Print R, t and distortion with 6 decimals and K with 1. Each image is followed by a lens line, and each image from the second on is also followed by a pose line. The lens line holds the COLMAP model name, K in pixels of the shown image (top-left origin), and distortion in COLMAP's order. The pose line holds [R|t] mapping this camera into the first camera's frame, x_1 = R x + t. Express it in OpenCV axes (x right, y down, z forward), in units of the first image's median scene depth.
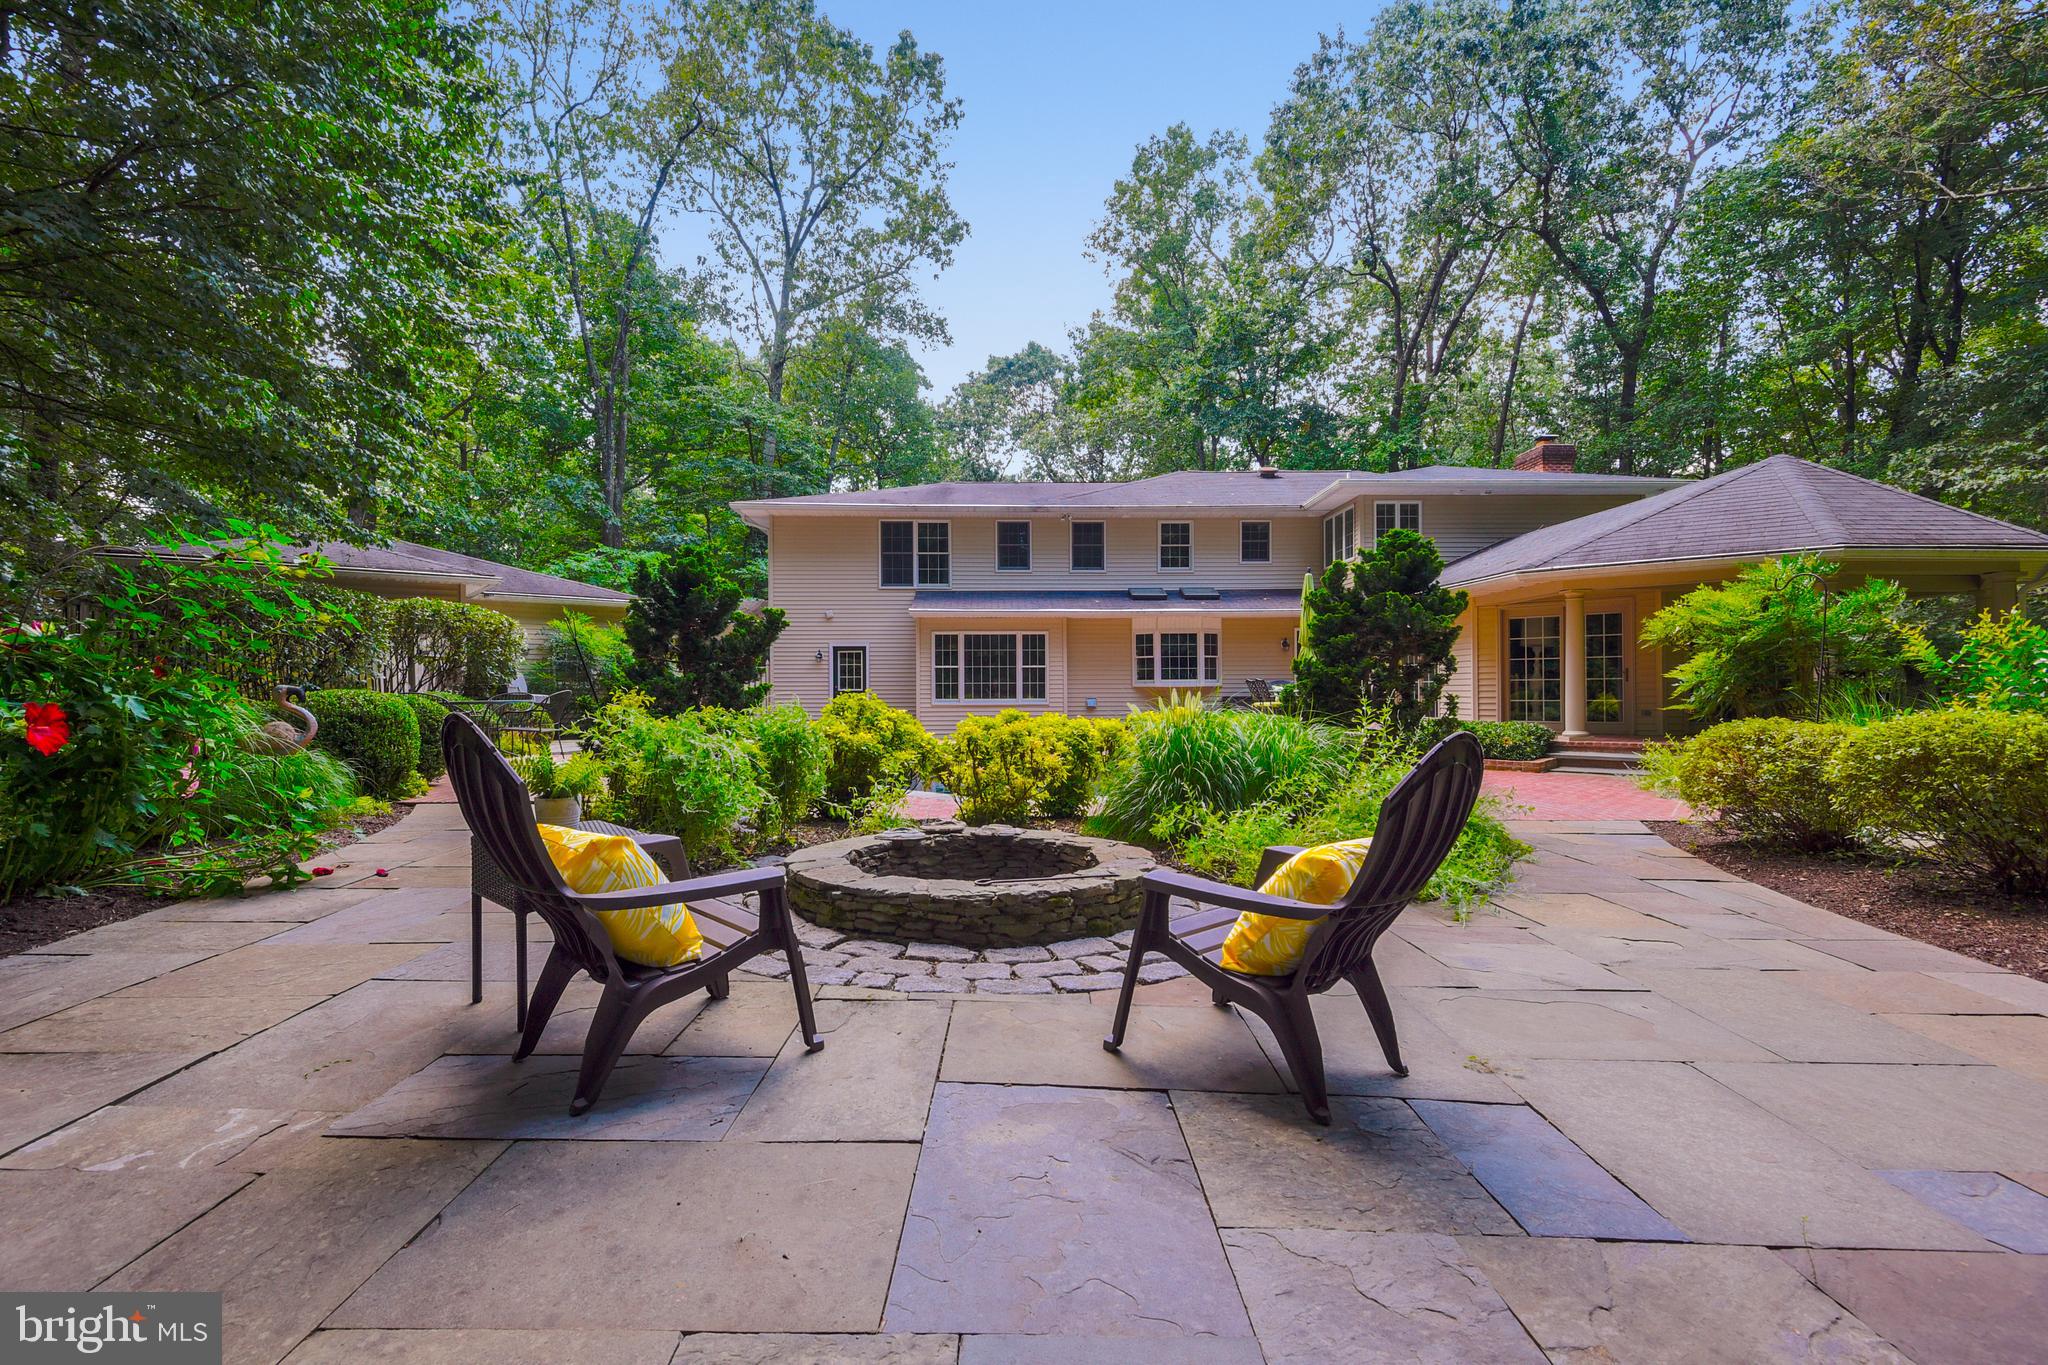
lens RADIAL K [[936.4, 0, 1017.4], [0, 936.4, 687.3], [0, 0, 1]] dist [0.021336, -0.017477]
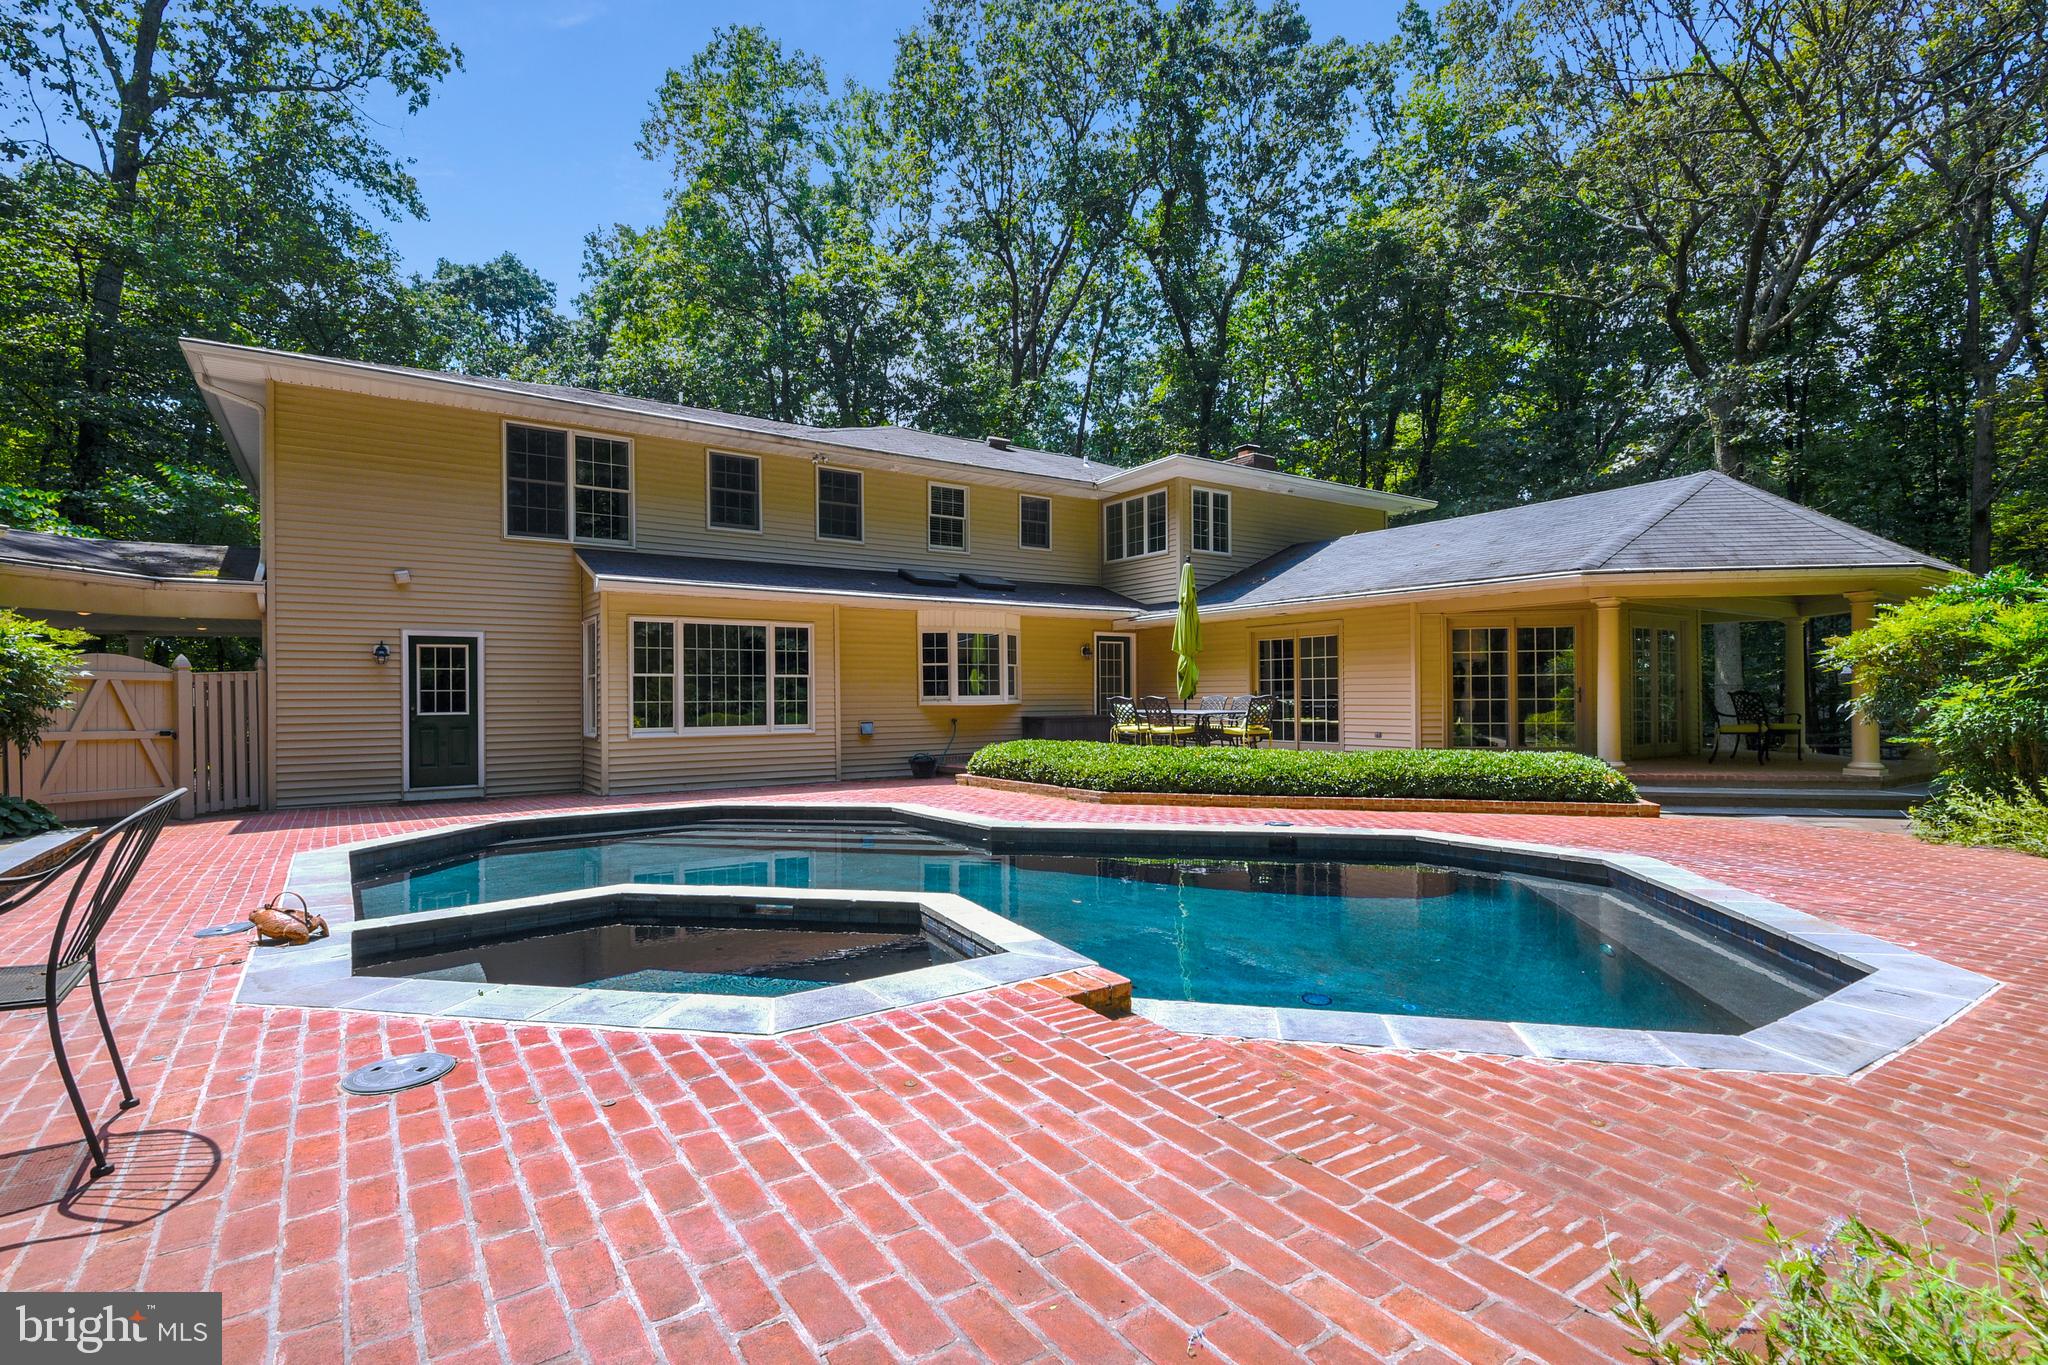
lens RADIAL K [[957.6, 0, 1024.2], [0, 957.6, 706.3], [0, 0, 1]] dist [0.013826, -0.014134]
pose [[0.838424, -0.008559, 0.544951, -0.202485], [0.002913, 0.999933, 0.011223, -0.007611], [-0.545010, -0.007822, 0.838393, 0.322098]]
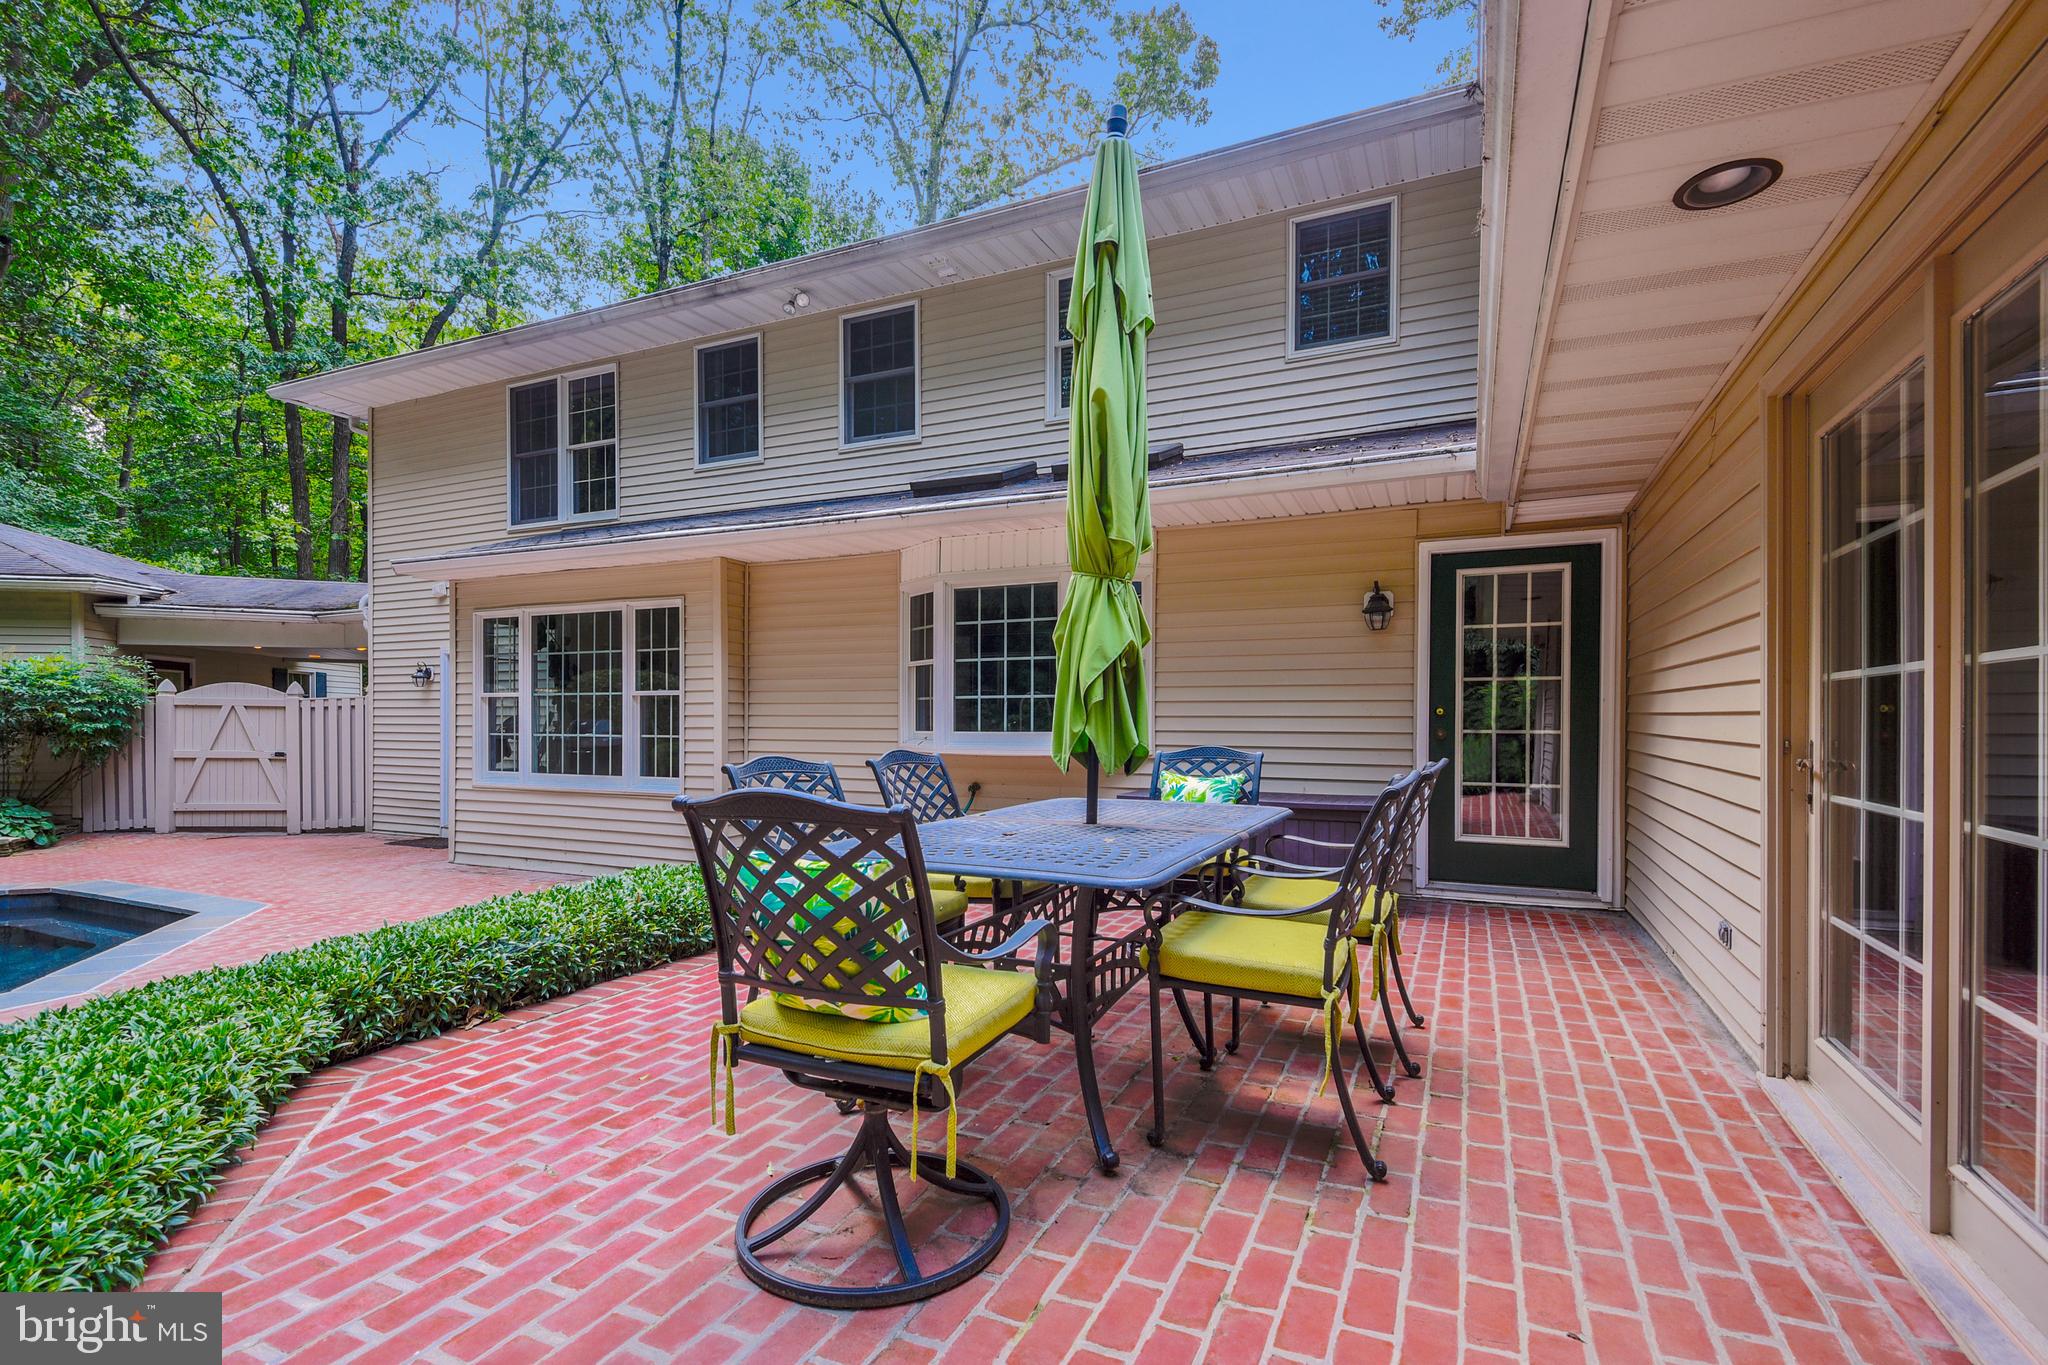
lens RADIAL K [[952.7, 0, 1022.1], [0, 952.7, 727.0], [0, 0, 1]] dist [0.013593, -0.000332]
pose [[0.897436, 0.008306, -0.441067, 0.302267], [0.000005, 0.999823, 0.018838, -0.015138], [0.441145, -0.016908, 0.897276, 0.677081]]
